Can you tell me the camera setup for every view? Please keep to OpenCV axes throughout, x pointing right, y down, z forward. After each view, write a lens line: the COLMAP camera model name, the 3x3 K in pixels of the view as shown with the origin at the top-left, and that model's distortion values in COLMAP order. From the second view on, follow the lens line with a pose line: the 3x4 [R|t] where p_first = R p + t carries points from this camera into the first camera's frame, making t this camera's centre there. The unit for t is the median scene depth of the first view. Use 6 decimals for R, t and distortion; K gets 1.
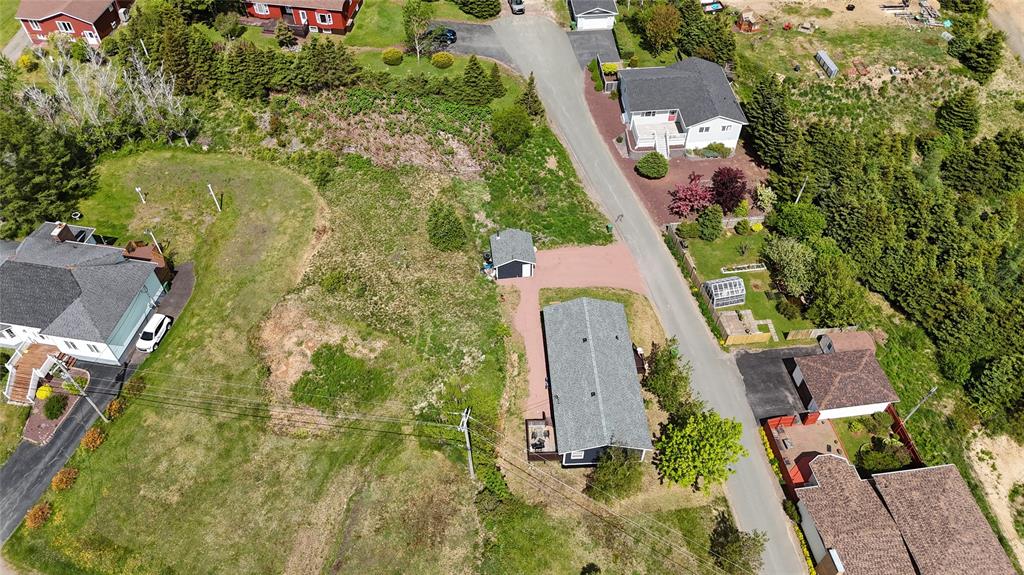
lens RADIAL K [[749.3, 0, 512.9], [0, 749.3, 288.3], [0, 0, 1]] dist [0.063625, -0.056354]
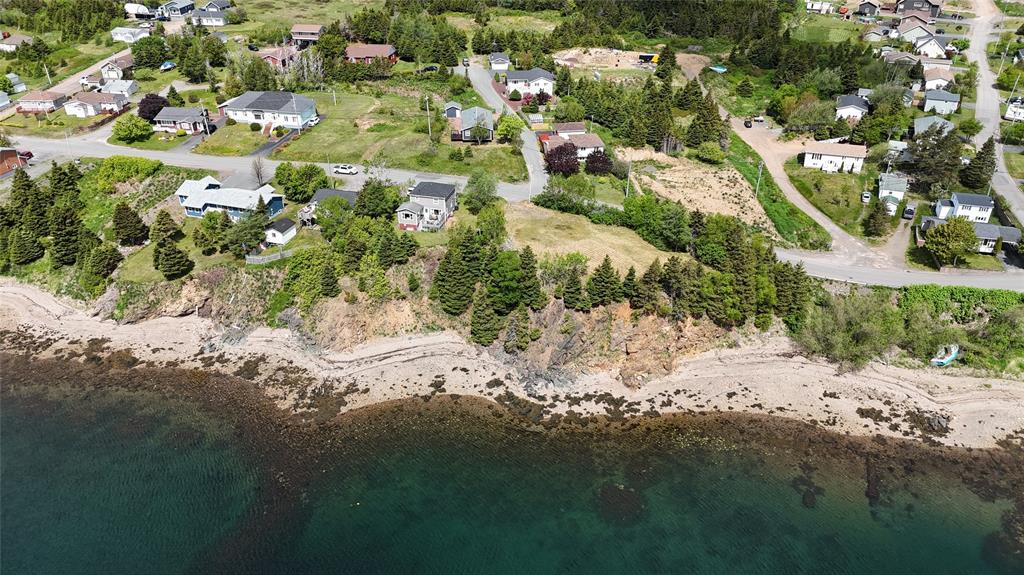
lens RADIAL K [[749.3, 0, 514.6], [0, 749.3, 287.3], [0, 0, 1]] dist [0.063625, -0.056354]
pose [[0.999973, -0.003633, -0.006449, 0.221816], [0.001131, 0.936054, -0.351854, 1.402883], [0.007315, 0.351837, 0.936033, -1.153756]]
